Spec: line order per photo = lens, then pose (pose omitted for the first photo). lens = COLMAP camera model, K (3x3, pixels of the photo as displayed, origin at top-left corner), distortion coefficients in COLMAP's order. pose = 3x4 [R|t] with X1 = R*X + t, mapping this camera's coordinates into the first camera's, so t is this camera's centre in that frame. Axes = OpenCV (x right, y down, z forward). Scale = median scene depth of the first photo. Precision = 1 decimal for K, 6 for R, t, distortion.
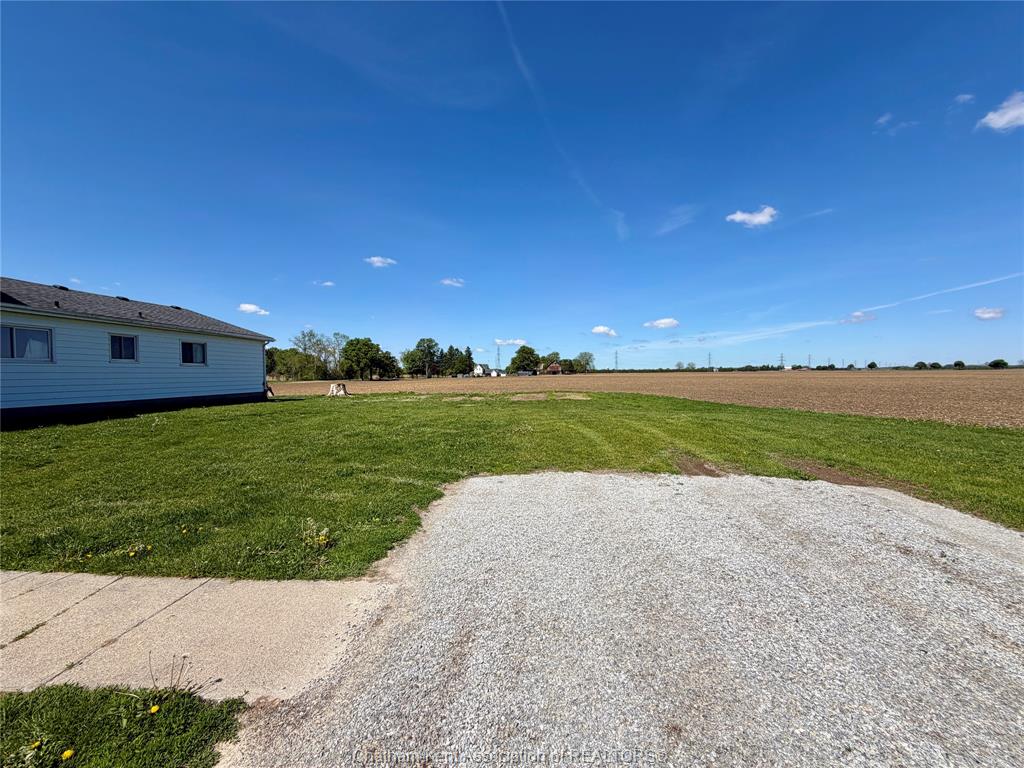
lens RADIAL K [[406.1, 0, 512.0], [0, 406.1, 384.0], [0, 0, 1]] dist [-0.001883, -0.000146]
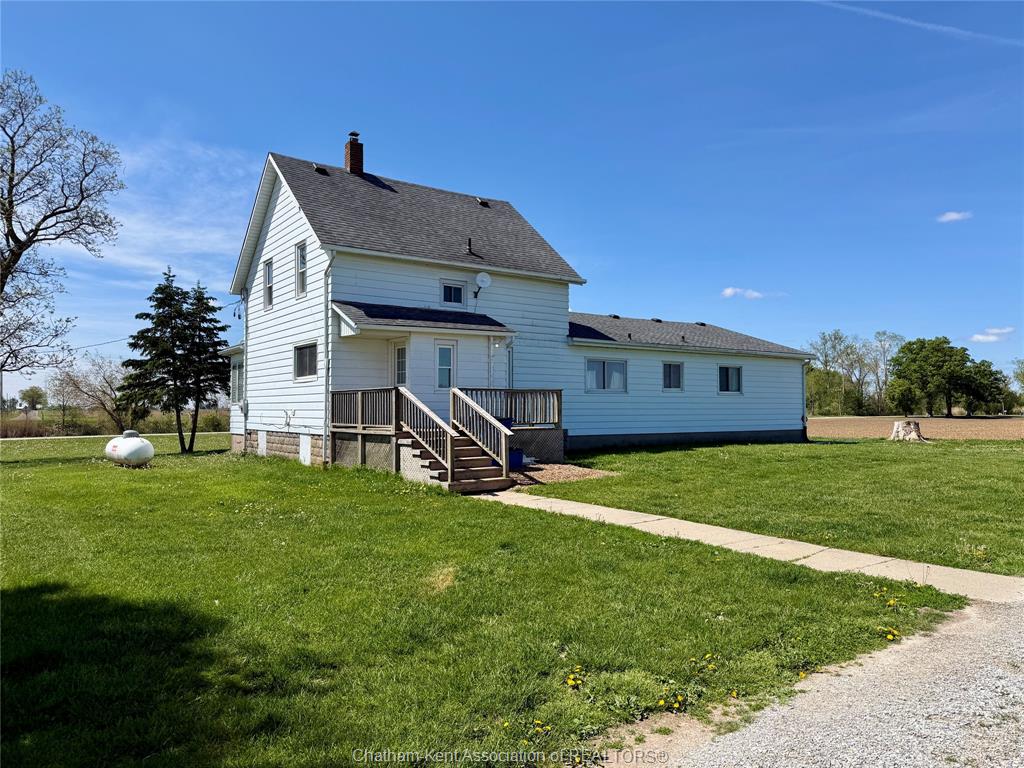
lens RADIAL K [[696.1, 0, 512.0], [0, 696.1, 384.0], [0, 0, 1]] dist [0.000081, -0.003260]
pose [[0.625782, -0.015201, -0.779850, 0.036329], [-0.026810, 0.998800, -0.040982, 0.002875], [0.779537, 0.046554, 0.624623, -0.187324]]
